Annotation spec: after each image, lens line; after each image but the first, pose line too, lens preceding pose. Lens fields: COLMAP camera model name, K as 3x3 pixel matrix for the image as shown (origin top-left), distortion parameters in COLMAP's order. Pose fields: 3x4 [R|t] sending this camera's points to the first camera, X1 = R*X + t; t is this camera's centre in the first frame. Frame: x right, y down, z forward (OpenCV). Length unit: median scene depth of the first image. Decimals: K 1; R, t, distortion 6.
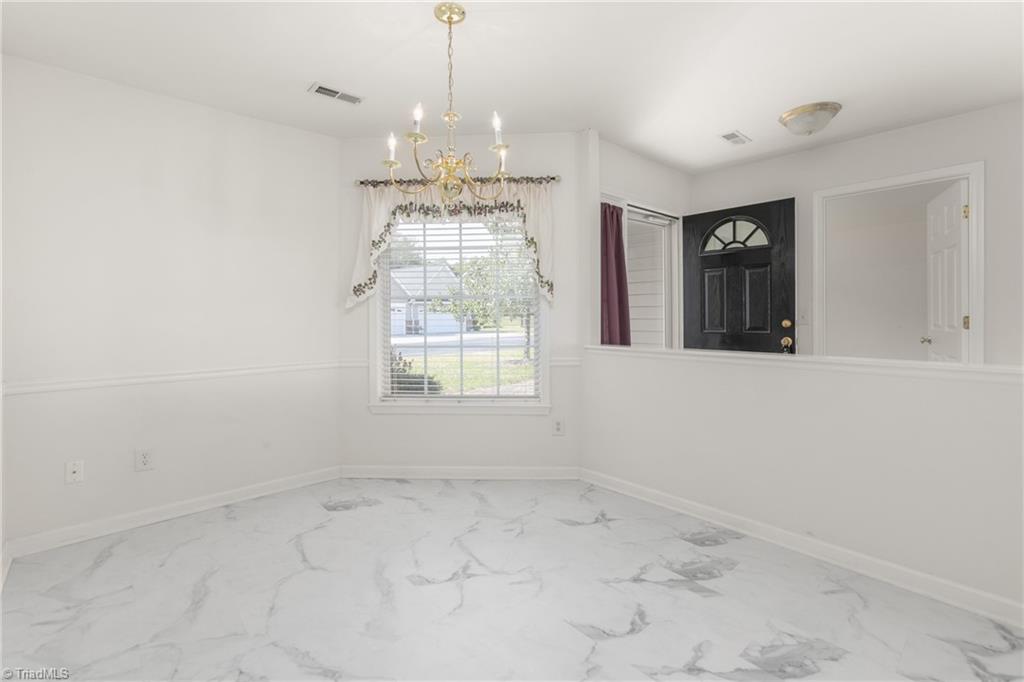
lens RADIAL K [[471.4, 0, 511.3], [0, 471.4, 310.6], [0, 0, 1]] dist [0.000259, 0.000539]
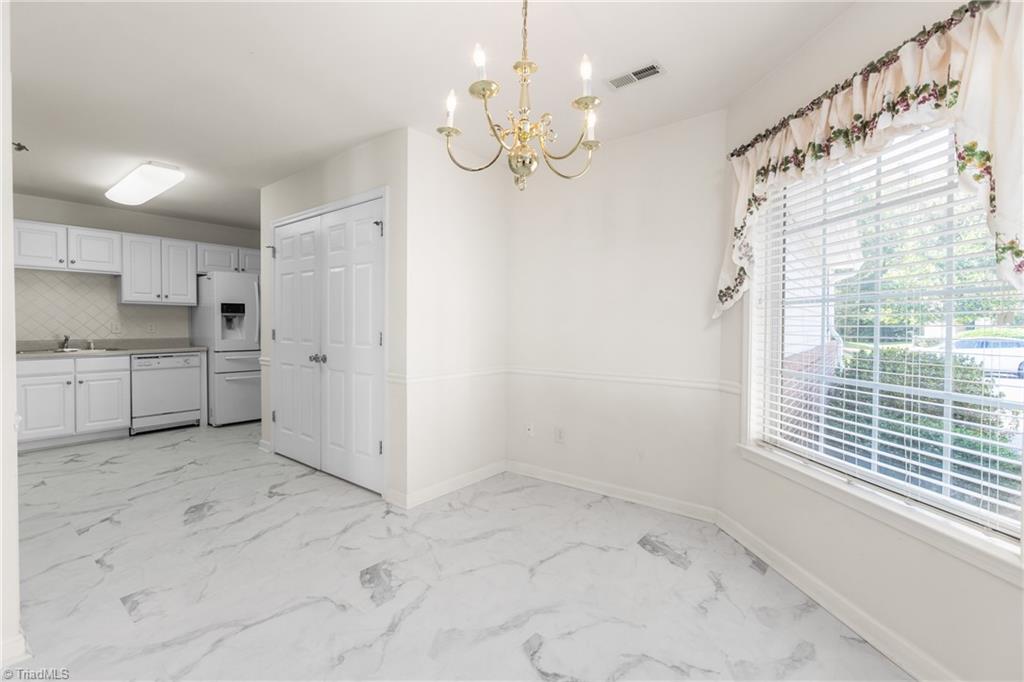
lens RADIAL K [[460.9, 0, 511.6], [0, 460.9, 326.0], [0, 0, 1]] dist [-0.001646, -0.000132]
pose [[0.152331, 0.008341, -0.988294, 0.404843], [0.004142, 0.999950, 0.009078, -0.000181], [0.988321, -0.005476, 0.152289, 0.569432]]
